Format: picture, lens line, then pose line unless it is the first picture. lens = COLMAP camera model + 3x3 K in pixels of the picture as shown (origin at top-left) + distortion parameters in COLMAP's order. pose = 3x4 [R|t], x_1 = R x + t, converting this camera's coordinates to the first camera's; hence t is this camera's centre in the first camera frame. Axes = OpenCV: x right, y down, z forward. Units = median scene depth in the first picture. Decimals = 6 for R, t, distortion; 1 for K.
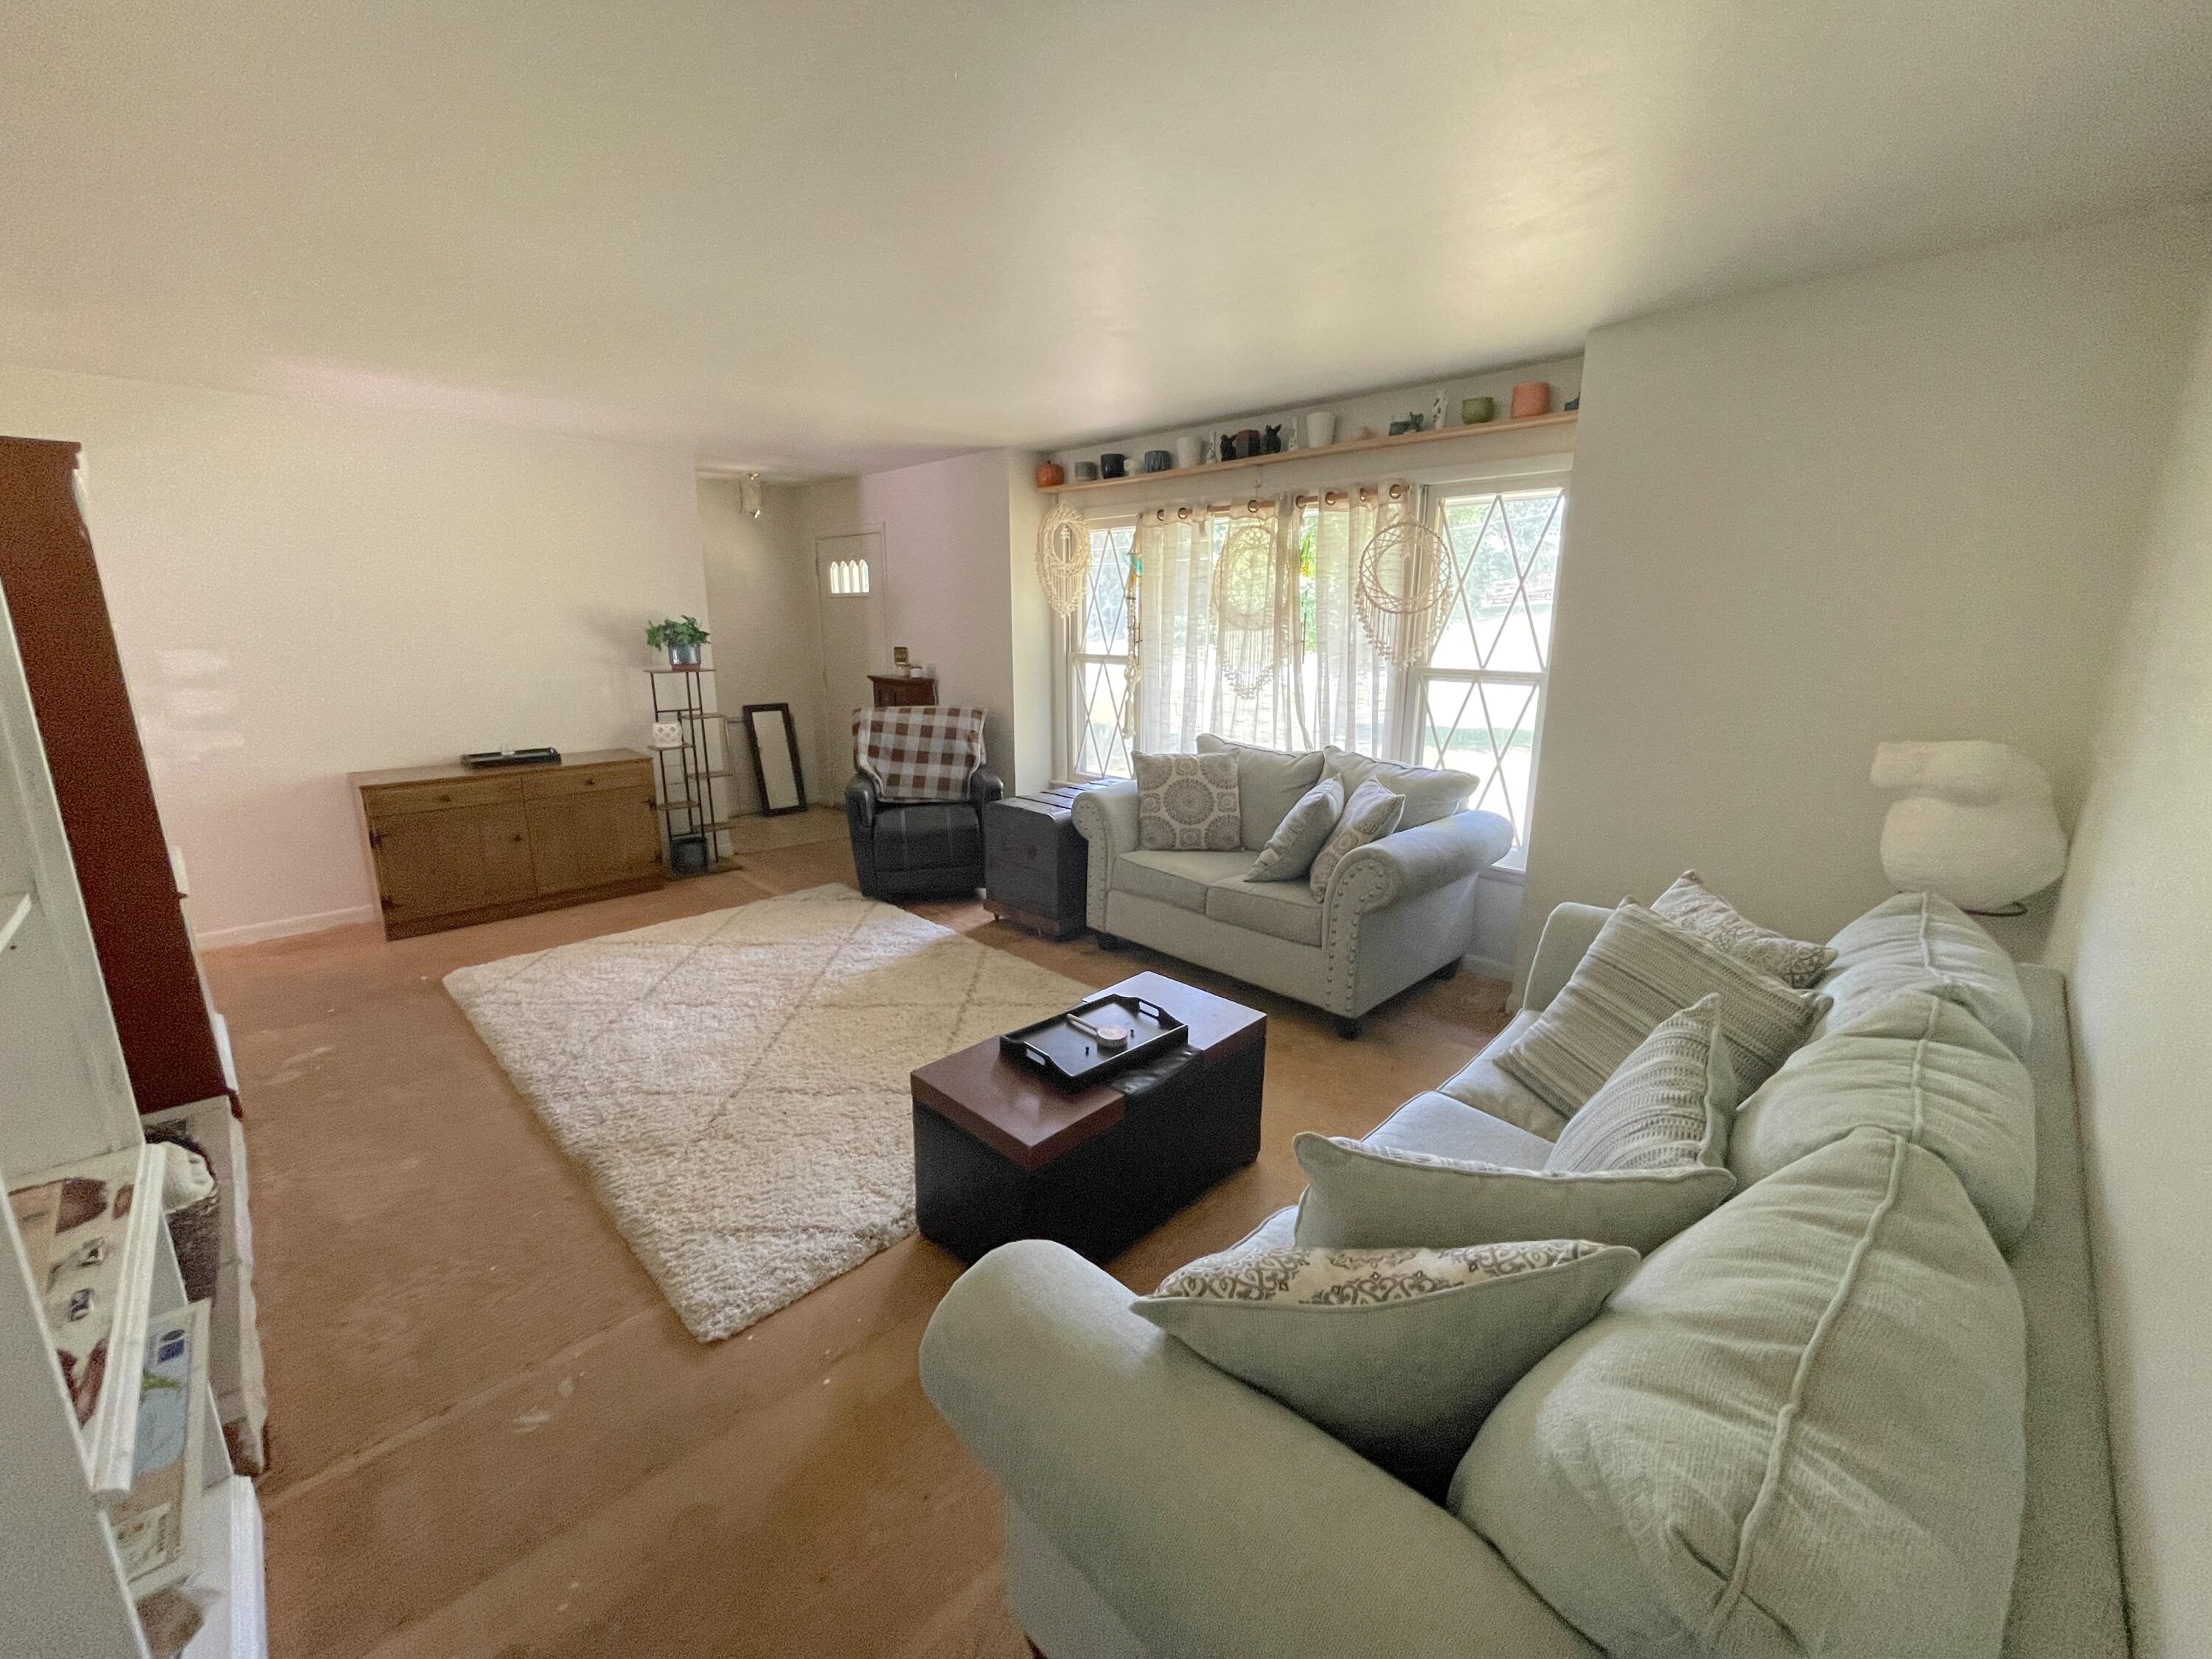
lens RADIAL K [[896.7, 0, 1105.9], [0, 896.7, 830.5], [0, 0, 1]] dist [-0.002388, -0.000725]
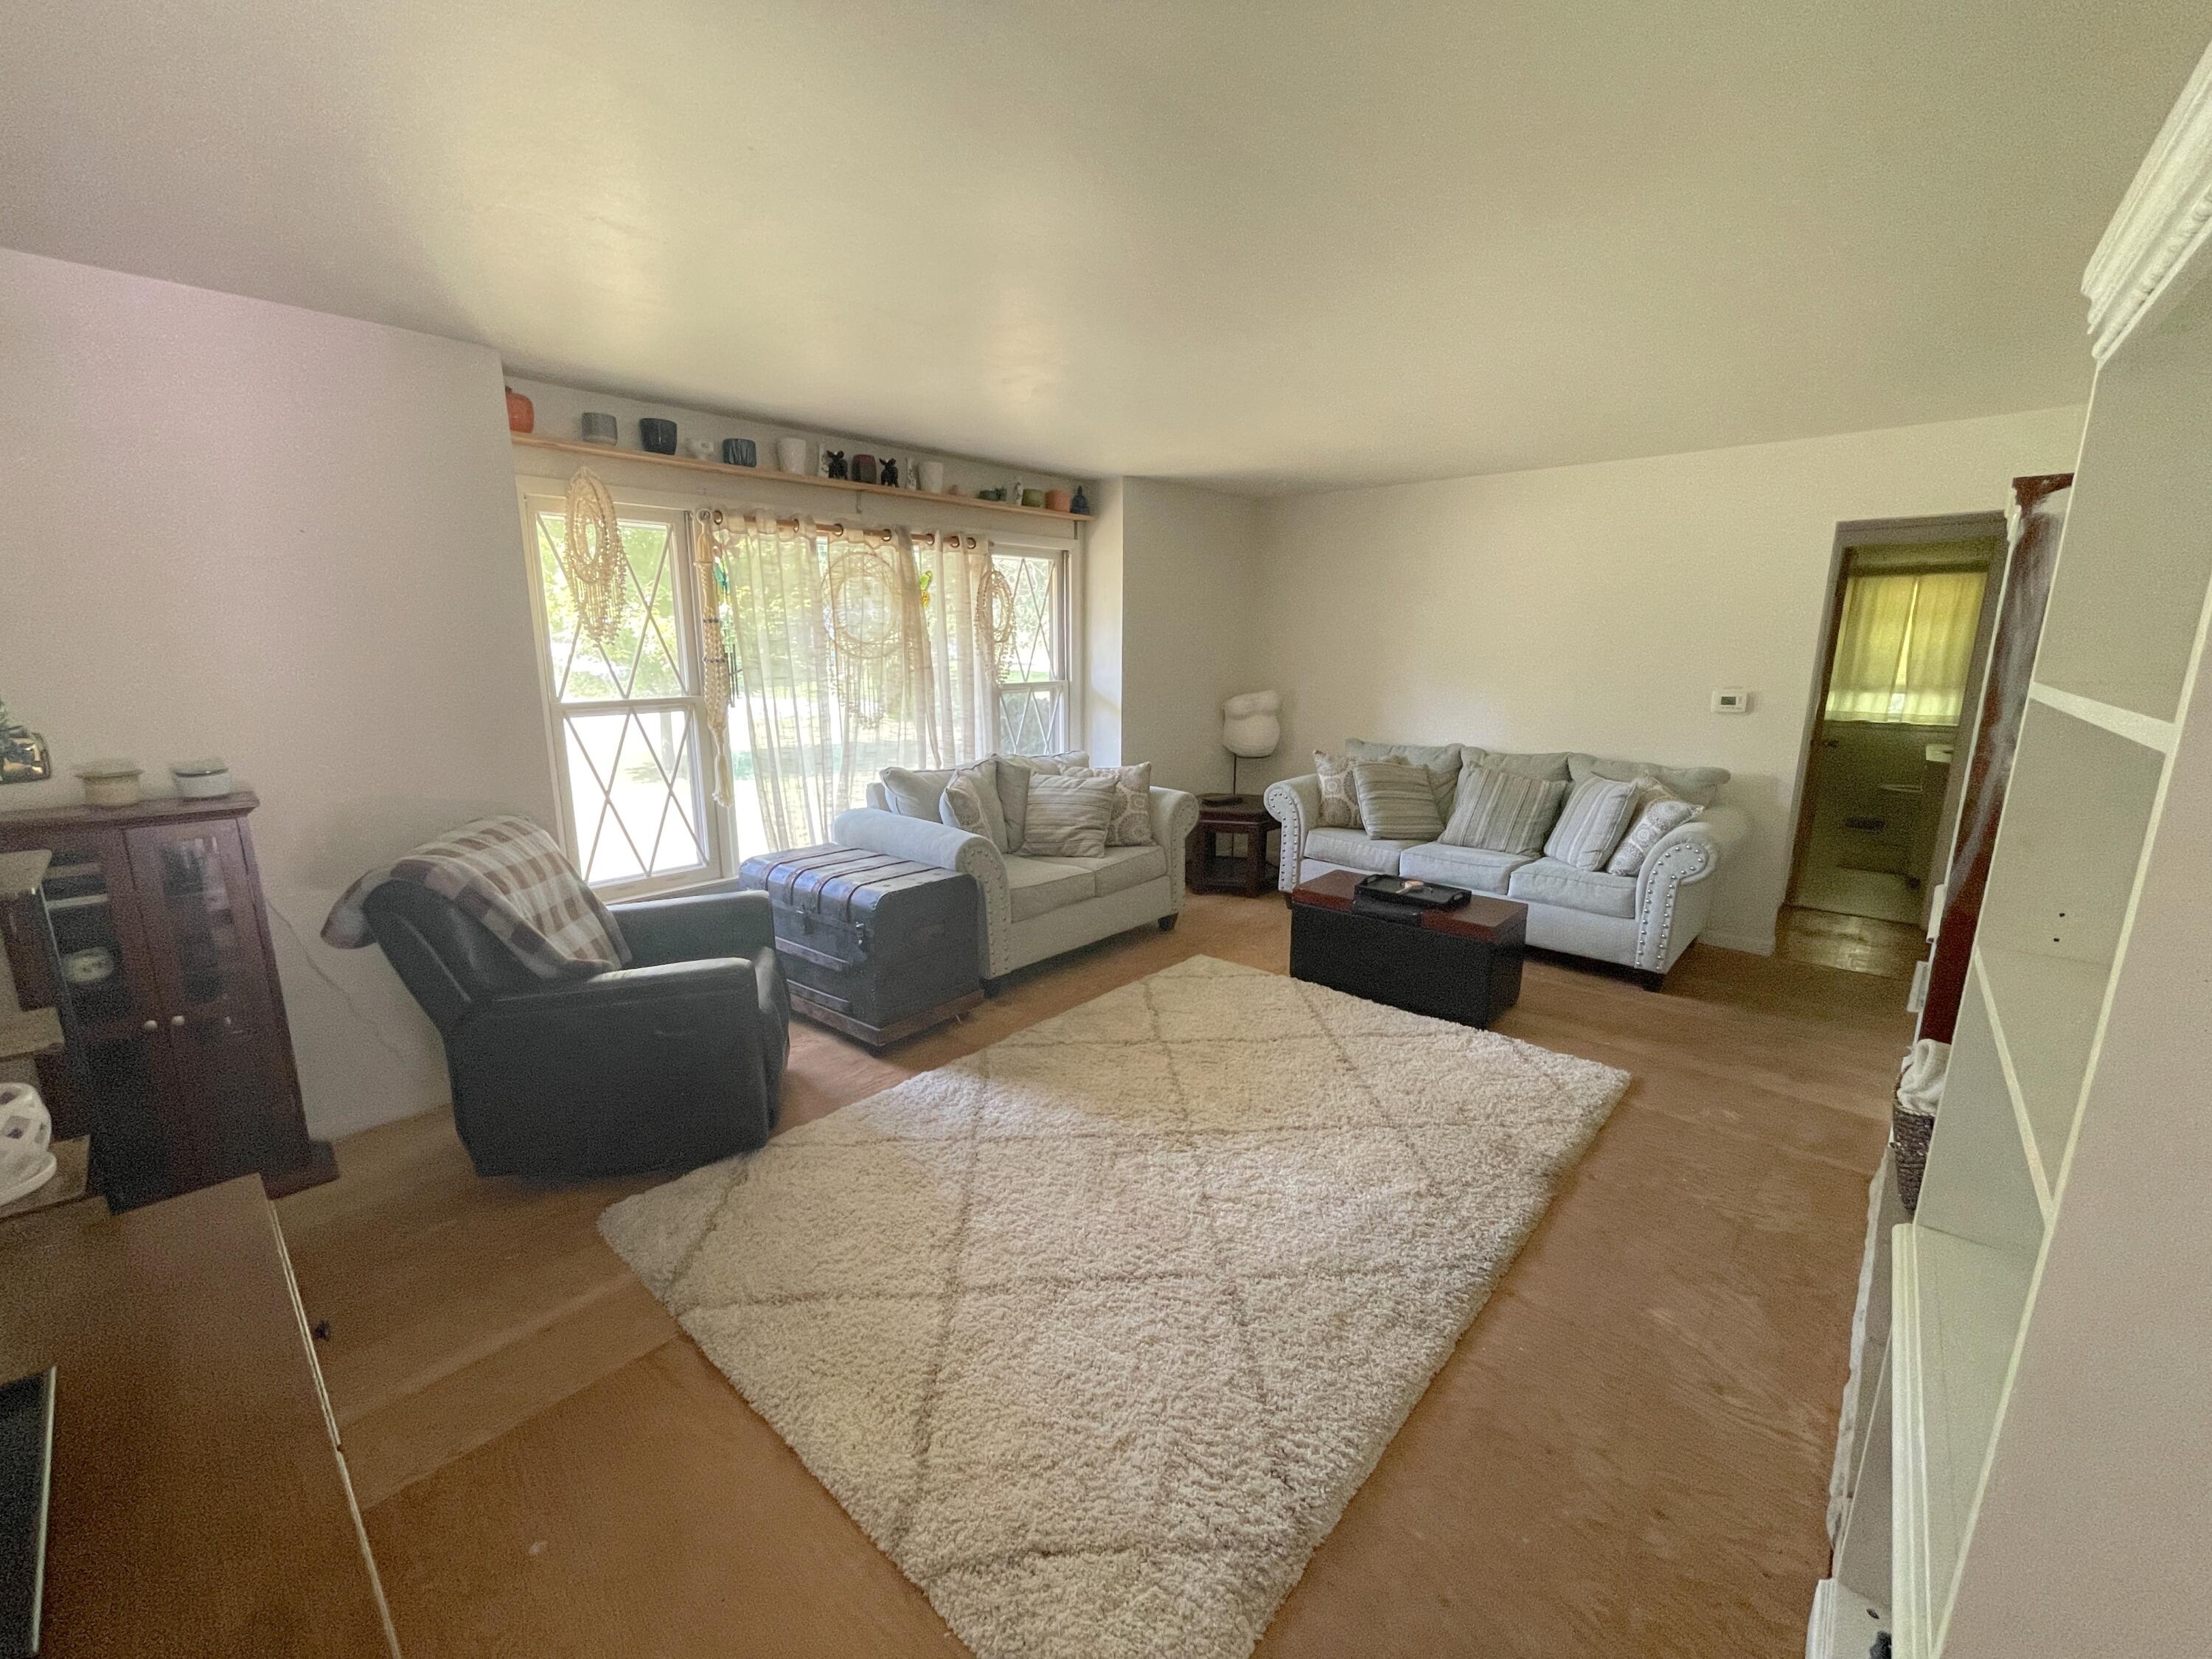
lens RADIAL K [[896.7, 0, 1104.7], [0, 896.7, 826.4], [0, 0, 1]] dist [-0.002388, -0.000725]
pose [[-0.052352, -0.201651, 0.978057, -0.881755], [0.233395, 0.949805, 0.208319, -0.204254], [-0.970972, 0.239180, -0.002660, 0.840537]]
